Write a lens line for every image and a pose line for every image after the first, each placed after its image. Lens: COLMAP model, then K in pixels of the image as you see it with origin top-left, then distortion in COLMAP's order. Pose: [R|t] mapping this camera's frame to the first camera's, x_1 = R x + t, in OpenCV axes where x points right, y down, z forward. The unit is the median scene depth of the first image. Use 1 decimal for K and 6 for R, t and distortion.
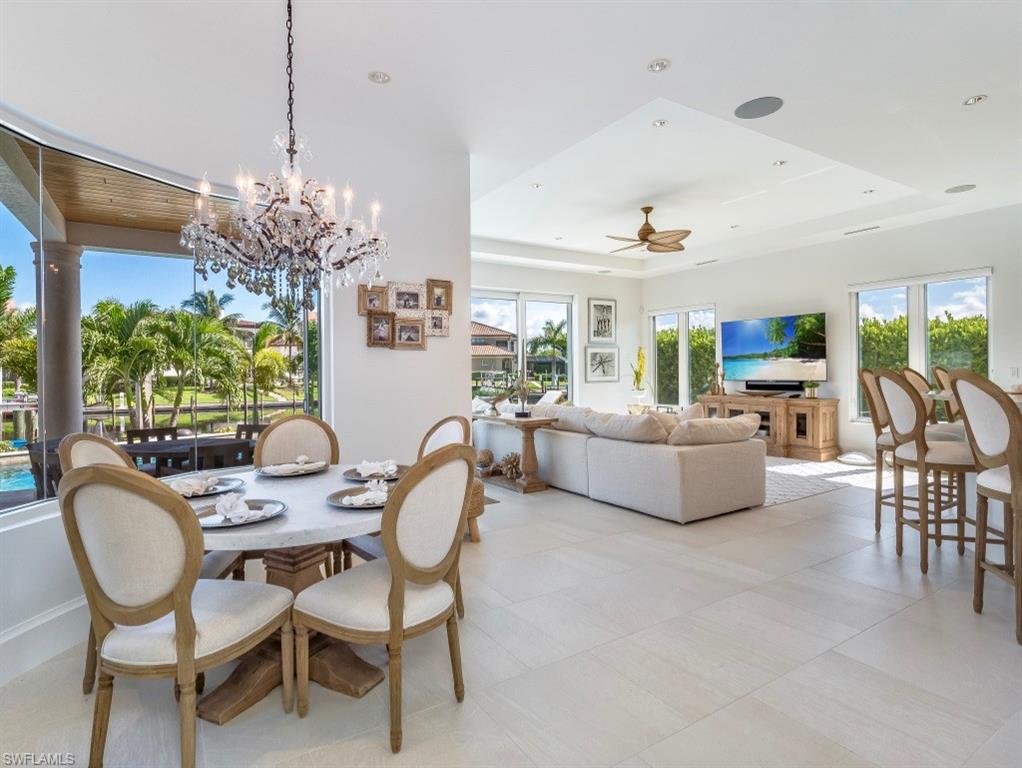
lens RADIAL K [[533.6, 0, 511.0], [0, 533.6, 384.0], [0, 0, 1]] dist [0.017976, 0.001594]
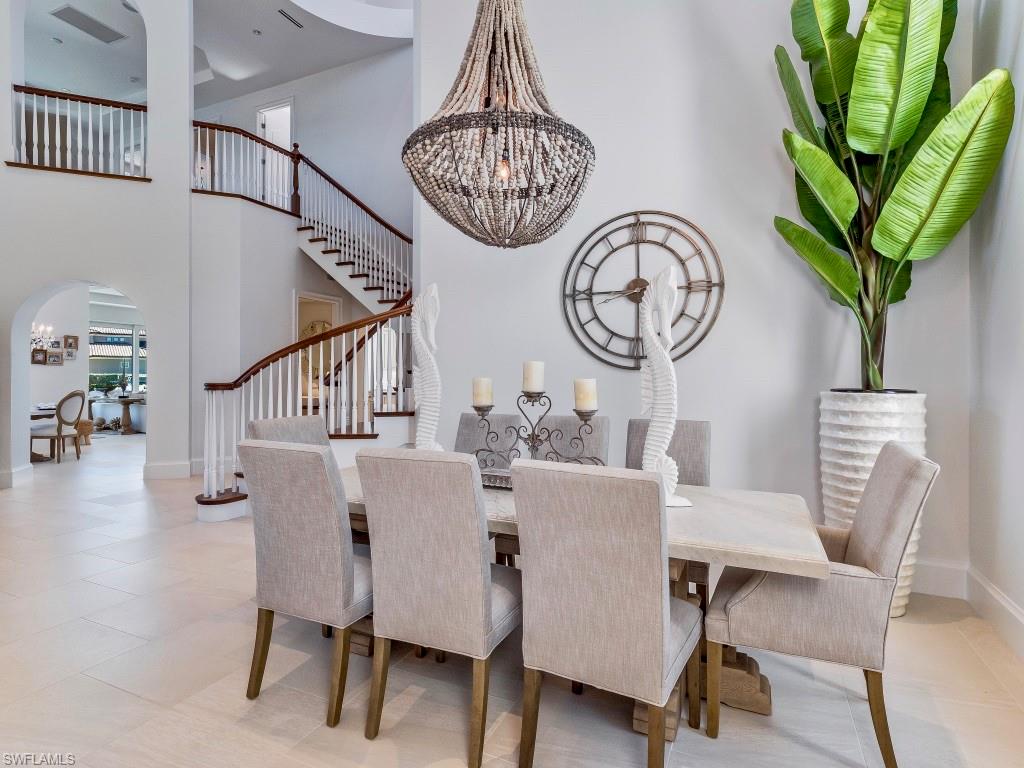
lens RADIAL K [[534.7, 0, 512.0], [0, 534.7, 384.0], [0, 0, 1]] dist [0.017976, 0.001594]
pose [[0.837529, 0.009128, 0.546316, 0.130035], [-0.002294, 0.999910, -0.013190, 0.029478], [-0.546387, 0.009794, 0.837475, -1.406105]]
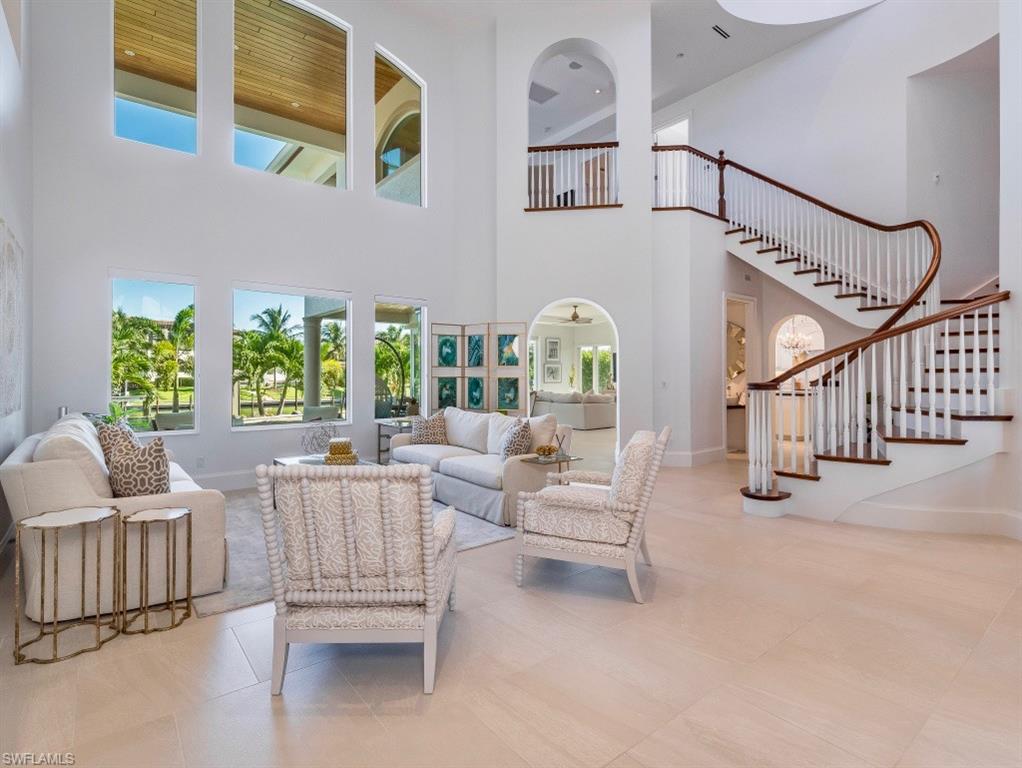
lens RADIAL K [[516.4, 0, 511.0], [0, 516.4, 384.0], [0, 0, 1]] dist [0.001354, -0.000221]
pose [[0.993689, 0.009088, 0.111805, -0.281913], [-0.008051, 0.999920, -0.009725, 0.031098], [-0.111884, 0.008764, 0.993683, -1.245530]]
